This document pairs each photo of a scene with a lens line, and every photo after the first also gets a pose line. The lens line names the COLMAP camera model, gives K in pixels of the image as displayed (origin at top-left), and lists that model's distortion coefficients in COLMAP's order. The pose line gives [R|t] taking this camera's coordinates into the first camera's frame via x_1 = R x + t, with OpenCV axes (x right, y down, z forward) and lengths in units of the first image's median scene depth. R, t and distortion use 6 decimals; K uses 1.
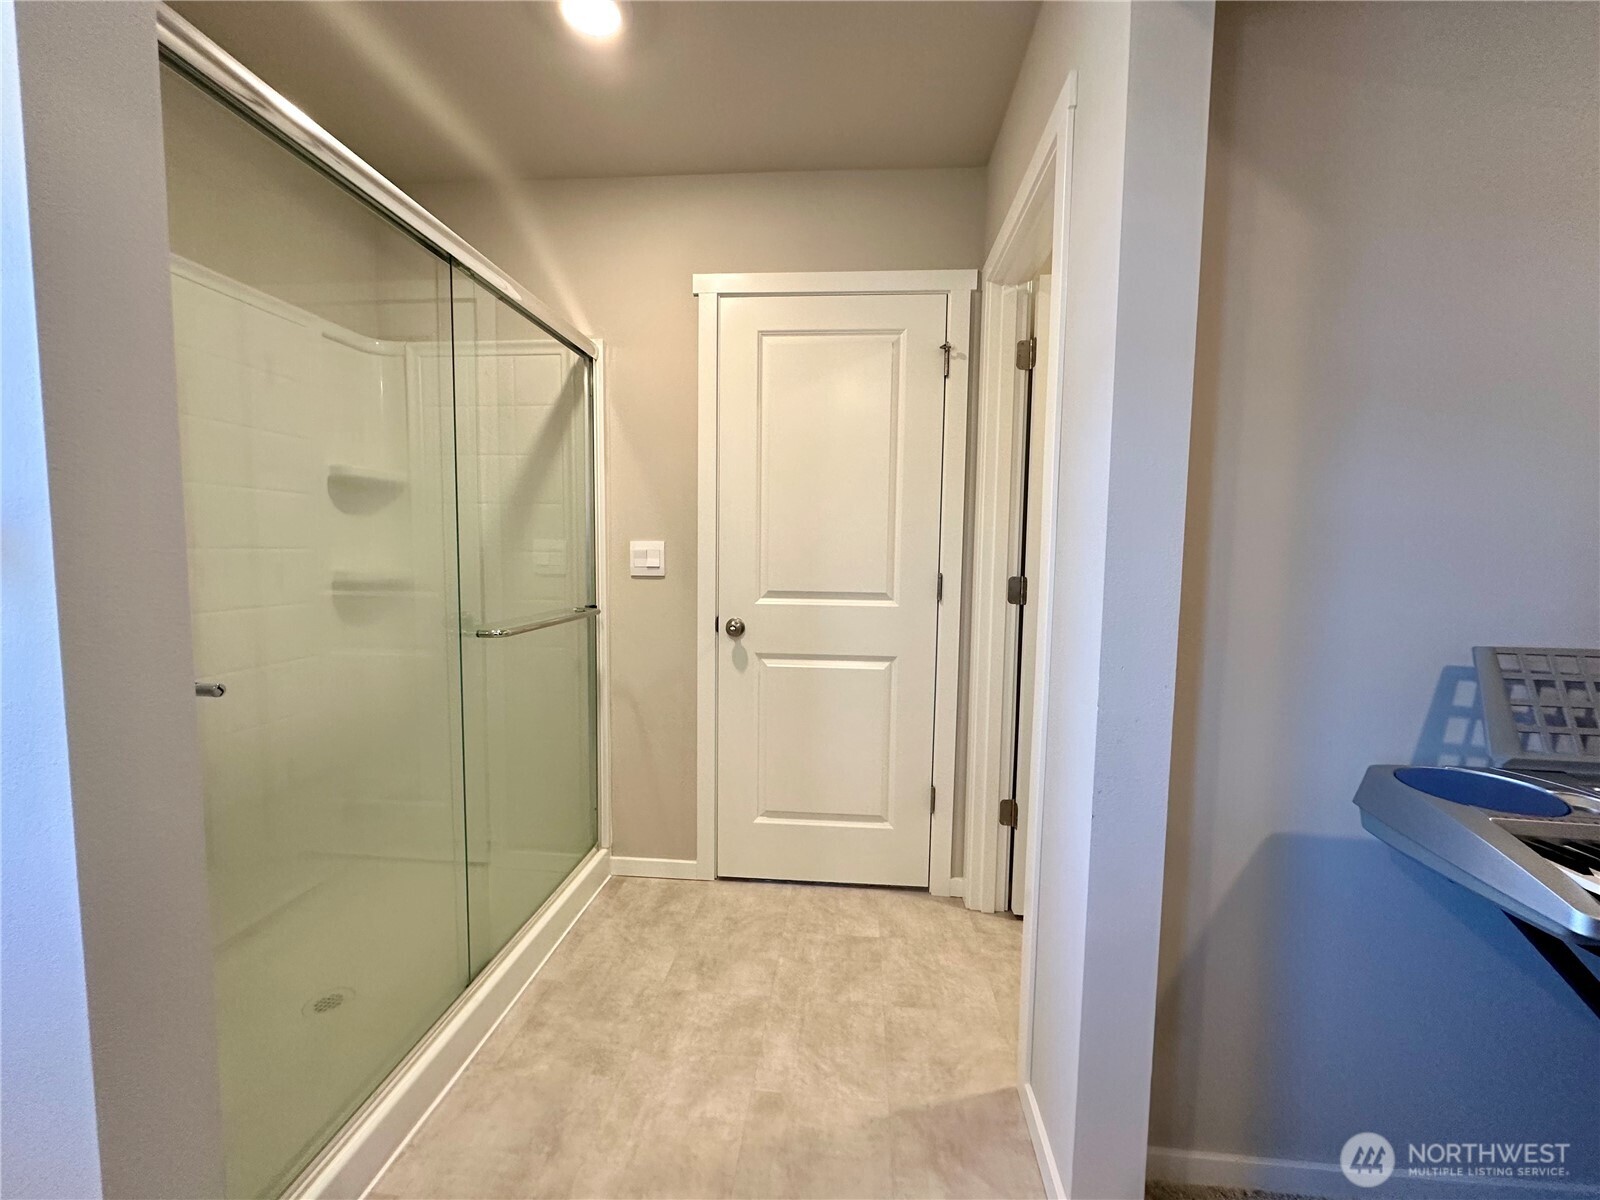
lens RADIAL K [[636.7, 0, 797.7], [0, 636.7, 591.4], [0, 0, 1]] dist [-0.005834, 0.001734]
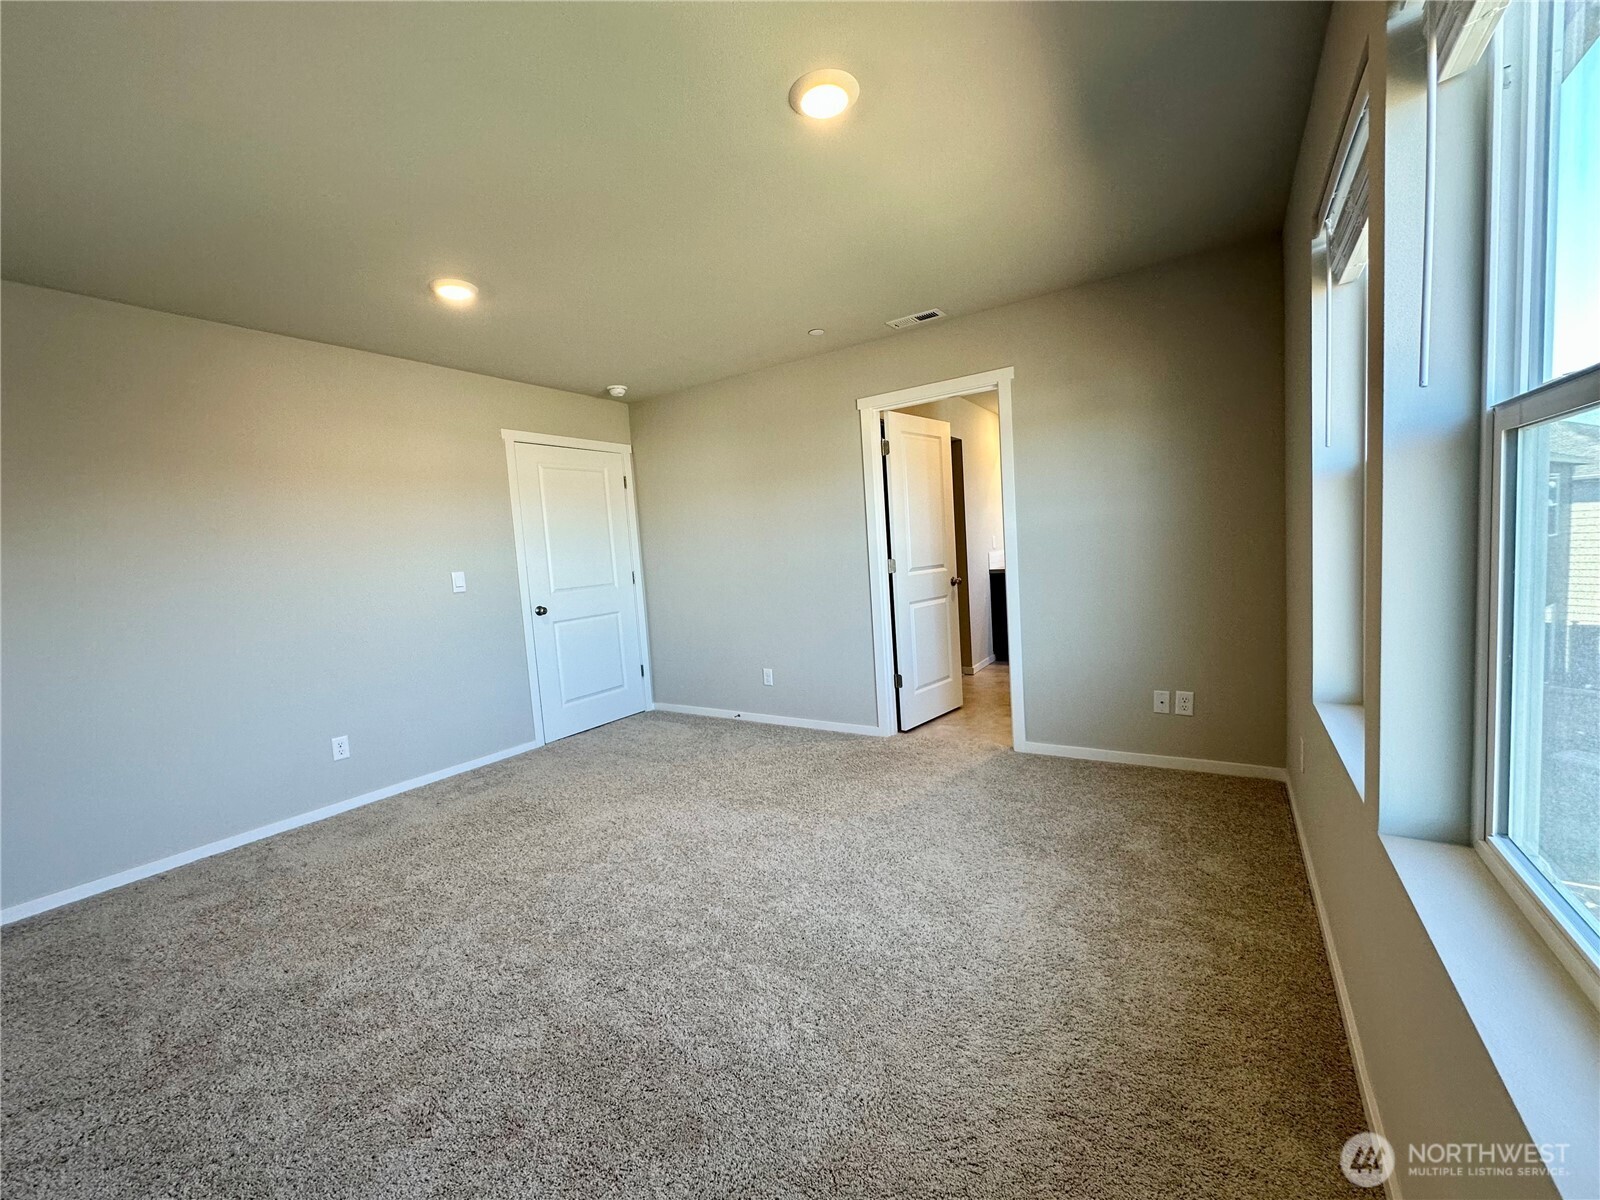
lens RADIAL K [[636.7, 0, 800.5], [0, 636.7, 599.5], [0, 0, 1]] dist [-0.005834, 0.001734]
pose [[0.483304, -0.118651, 0.867375, -1.530744], [0.143235, 0.988139, 0.055360, 0.033470], [-0.863656, 0.097483, 0.494567, -0.715377]]
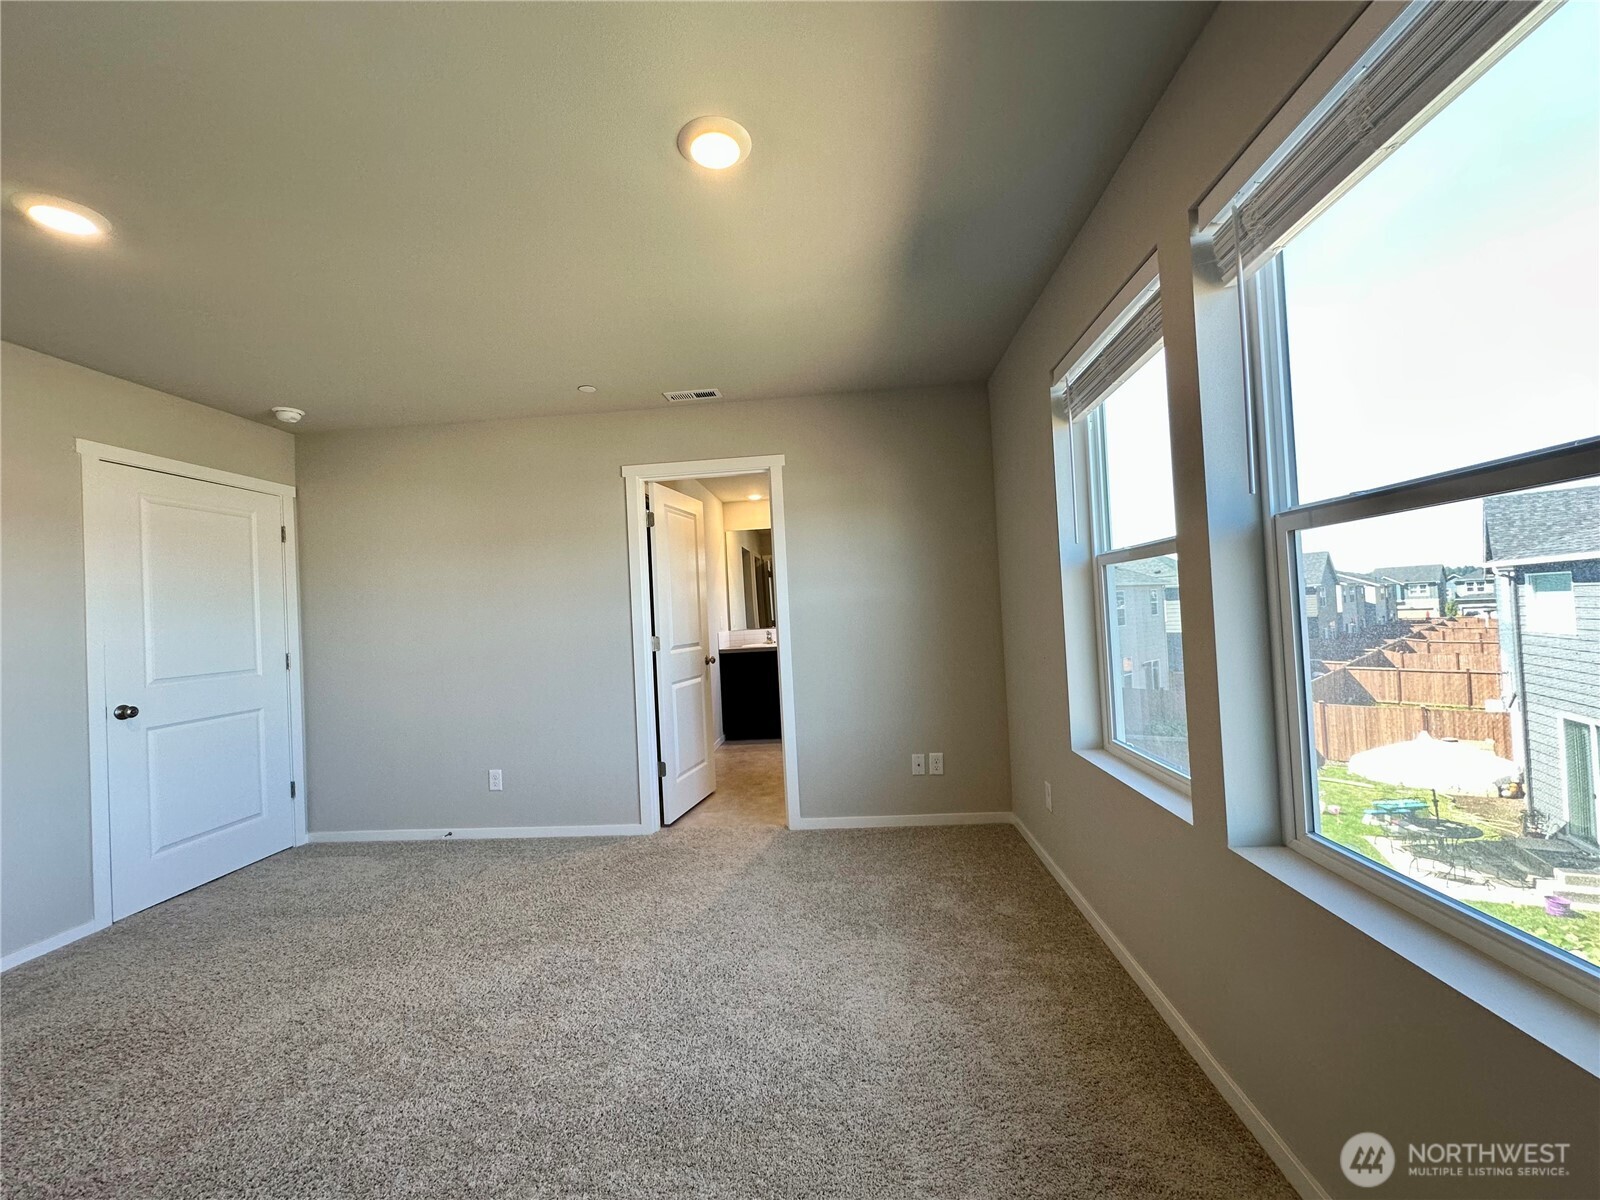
lens RADIAL K [[636.7, 0, 803.4], [0, 636.7, 599.4], [0, 0, 1]] dist [-0.005834, 0.001734]
pose [[0.001322, 0.005811, 0.999982, -1.513054], [0.129644, 0.991543, -0.005933, 0.019476], [-0.991560, 0.129650, 0.000557, -0.430684]]
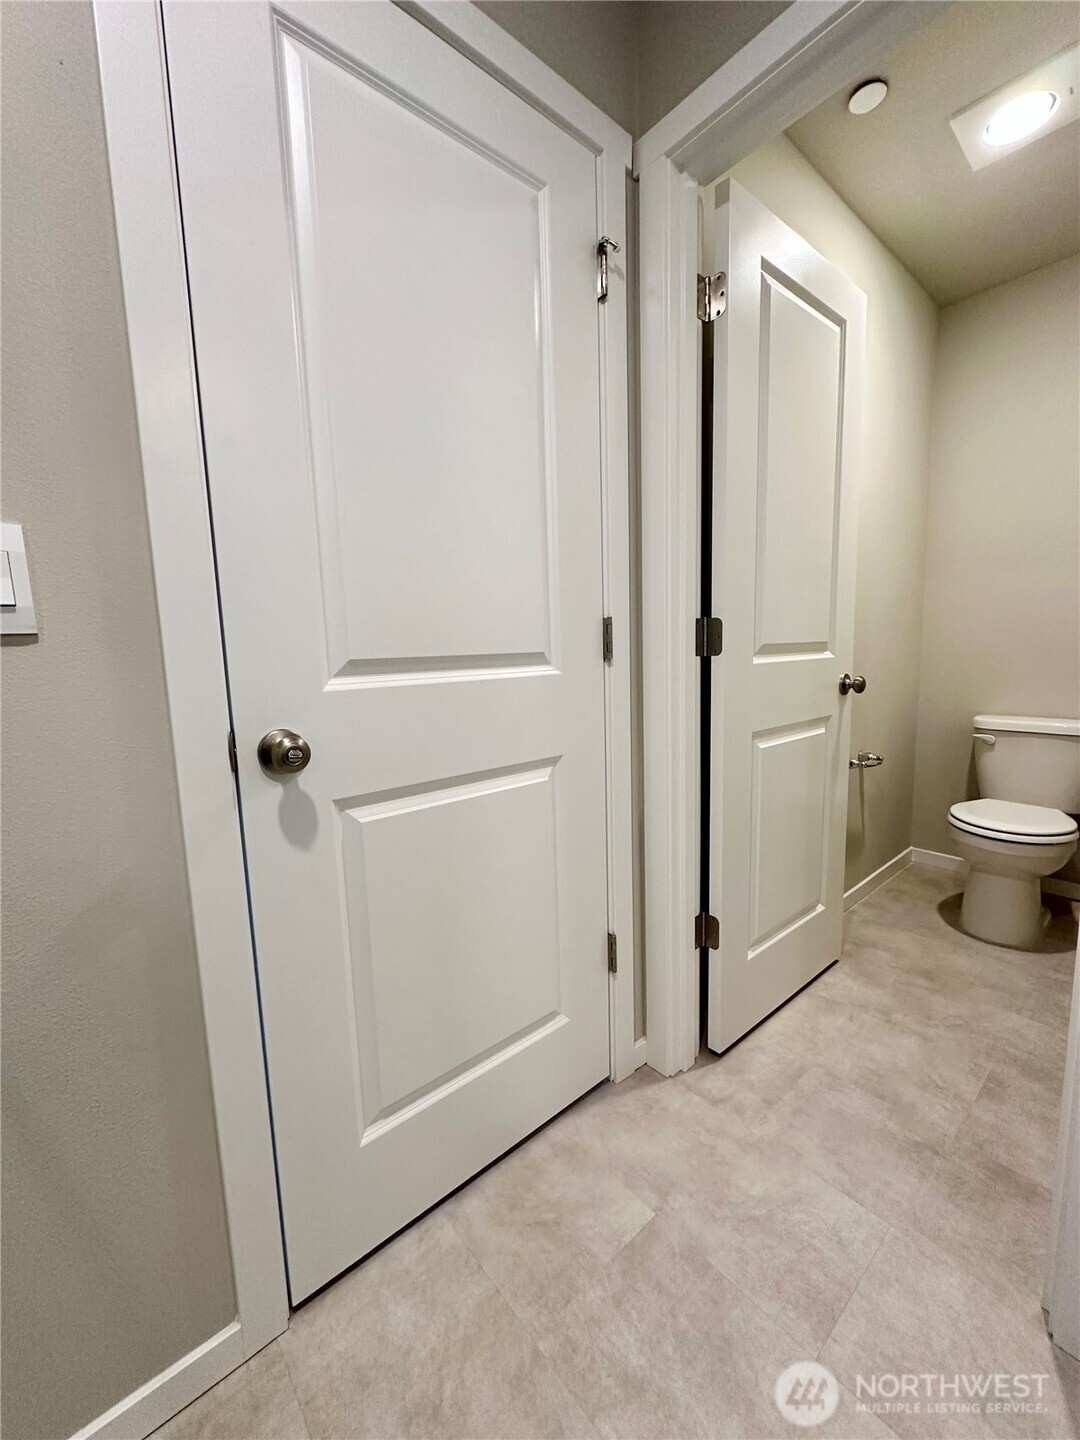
lens RADIAL K [[573.0, 0, 544.1], [0, 573.0, 720.6], [0, 0, 1]] dist [-0.005834, 0.001734]
pose [[0.706234, -0.125184, 0.696823, -0.241067], [0.095995, 0.992086, 0.080936, 0.022313], [-0.701440, 0.009732, 0.712662, 0.618595]]
